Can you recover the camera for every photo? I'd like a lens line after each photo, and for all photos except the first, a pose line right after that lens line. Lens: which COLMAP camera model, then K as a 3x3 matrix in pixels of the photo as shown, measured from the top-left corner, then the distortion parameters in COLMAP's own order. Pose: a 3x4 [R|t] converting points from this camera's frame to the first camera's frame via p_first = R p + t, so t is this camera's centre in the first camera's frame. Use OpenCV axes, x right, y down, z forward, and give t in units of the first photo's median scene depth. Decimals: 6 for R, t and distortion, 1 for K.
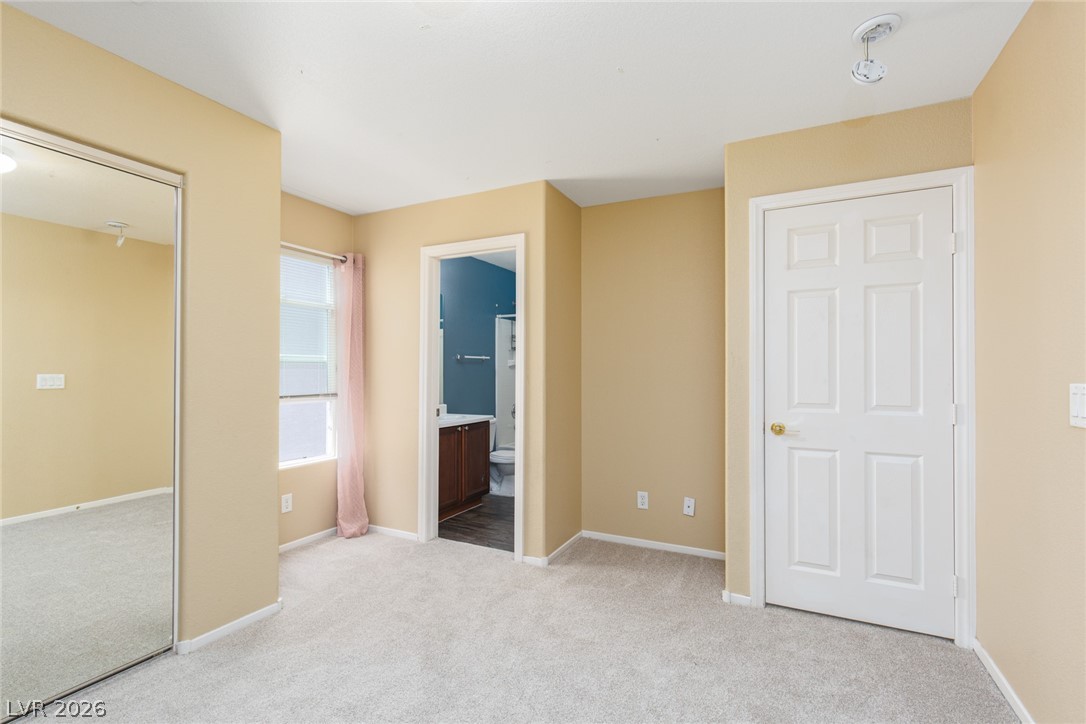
lens RADIAL K [[489.9, 0, 547.6], [0, 489.9, 367.1], [0, 0, 1]] dist [0.008282, -0.000060]
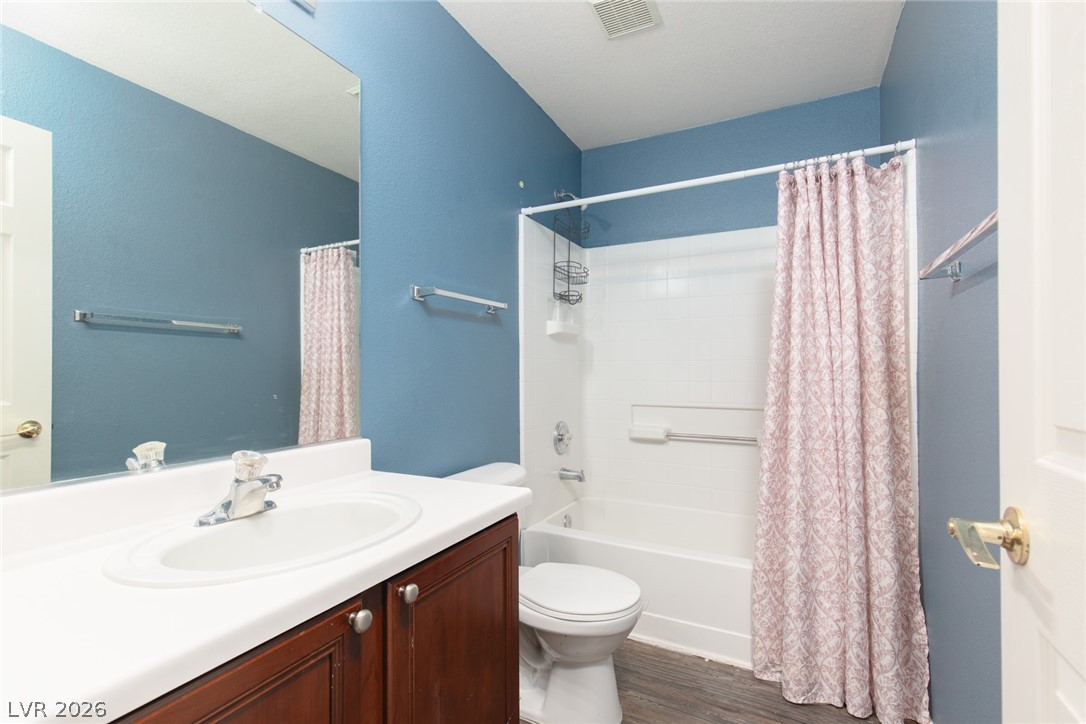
lens RADIAL K [[489.9, 0, 547.6], [0, 489.9, 367.1], [0, 0, 1]] dist [0.008282, -0.000060]
pose [[0.999978, -0.004087, -0.005297, -0.083841], [0.004102, 0.999987, 0.002890, 0.026686], [0.005285, -0.002911, 0.999982, 0.618650]]
